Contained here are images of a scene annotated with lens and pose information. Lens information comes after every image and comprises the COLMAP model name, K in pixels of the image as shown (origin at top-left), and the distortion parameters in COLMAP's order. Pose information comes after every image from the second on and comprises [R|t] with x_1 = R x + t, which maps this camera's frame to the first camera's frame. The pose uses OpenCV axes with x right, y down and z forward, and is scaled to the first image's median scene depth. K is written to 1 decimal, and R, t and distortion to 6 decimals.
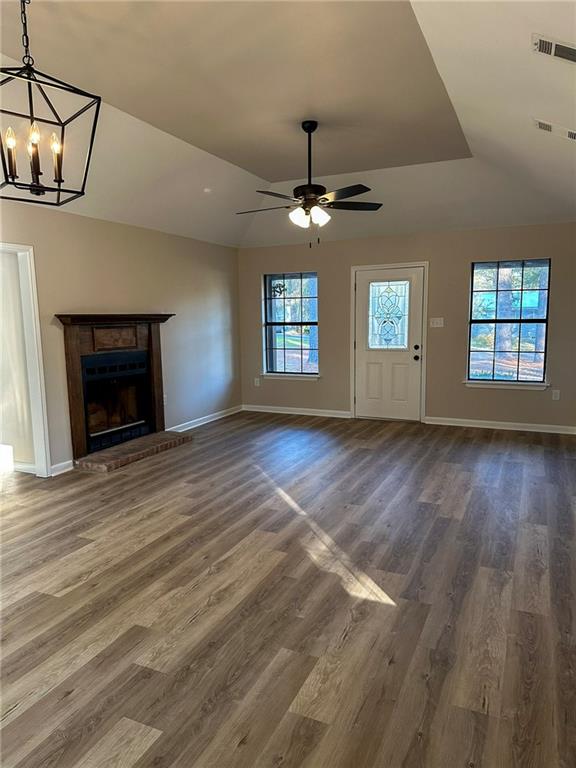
lens RADIAL K [[540.3, 0, 285.4], [0, 540.3, 384.6], [0, 0, 1]] dist [0.065712, -0.085275]
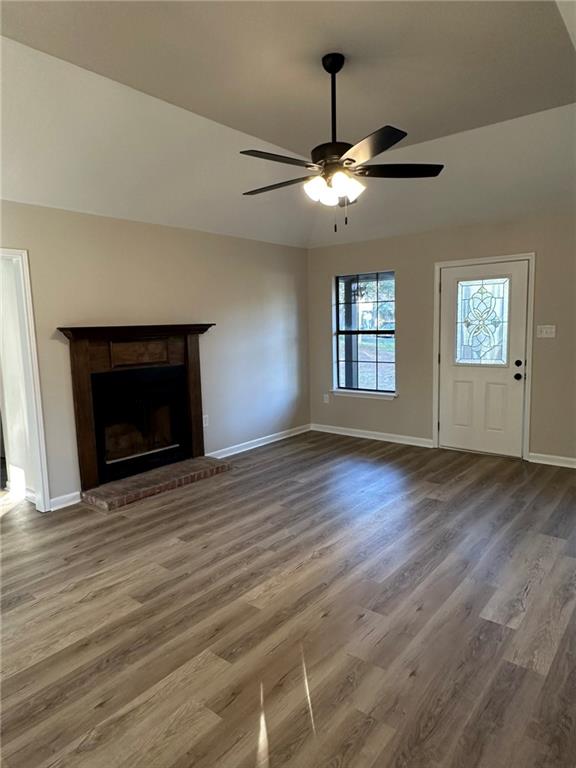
lens RADIAL K [[499.5, 0, 287.6], [0, 499.5, 381.8], [0, 0, 1]] dist [-0.005898, 0.001950]
pose [[0.968552, 0.019315, -0.248060, 0.145205], [-0.020692, 0.999782, -0.002945, -0.048221], [0.247949, 0.007985, 0.968740, 0.330076]]
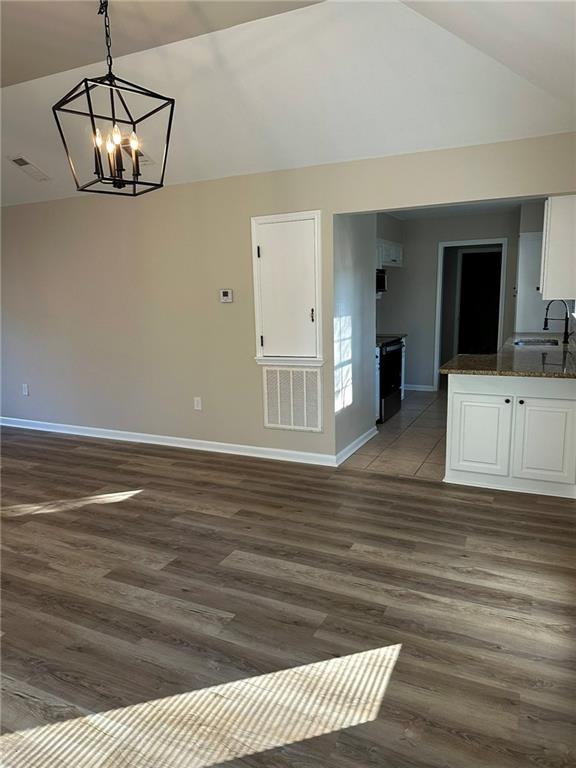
lens RADIAL K [[540.3, 0, 285.4], [0, 540.3, 384.6], [0, 0, 1]] dist [0.065712, -0.085275]
pose [[0.013968, -0.150498, 0.988512, -0.714209], [0.152231, 0.977404, 0.146656, -0.025983], [-0.988246, 0.148433, 0.036563, 0.292529]]
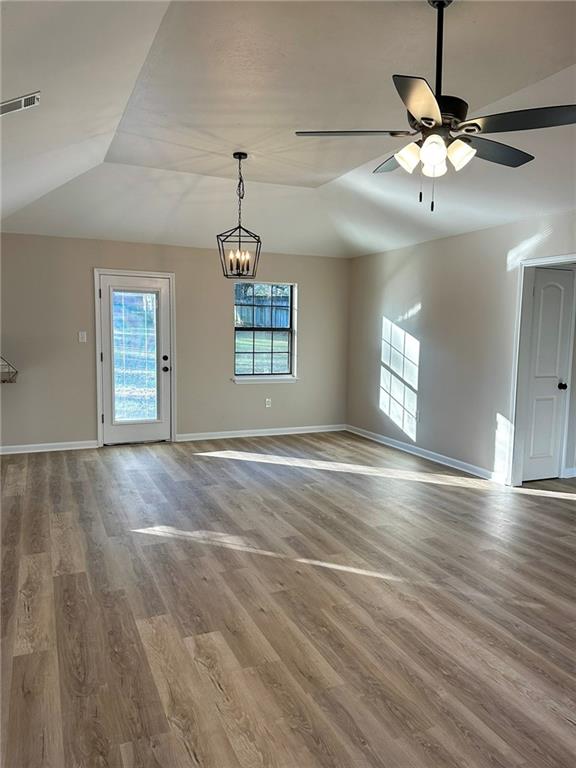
lens RADIAL K [[550.2, 0, 287.0], [0, 550.2, 386.3], [0, 0, 1]] dist [0.069701, -0.074822]
pose [[-0.661130, 0.088847, -0.744992, 0.561576], [-0.099254, 0.973879, 0.204225, -0.171325], [0.743677, 0.208963, -0.635042, 1.229533]]
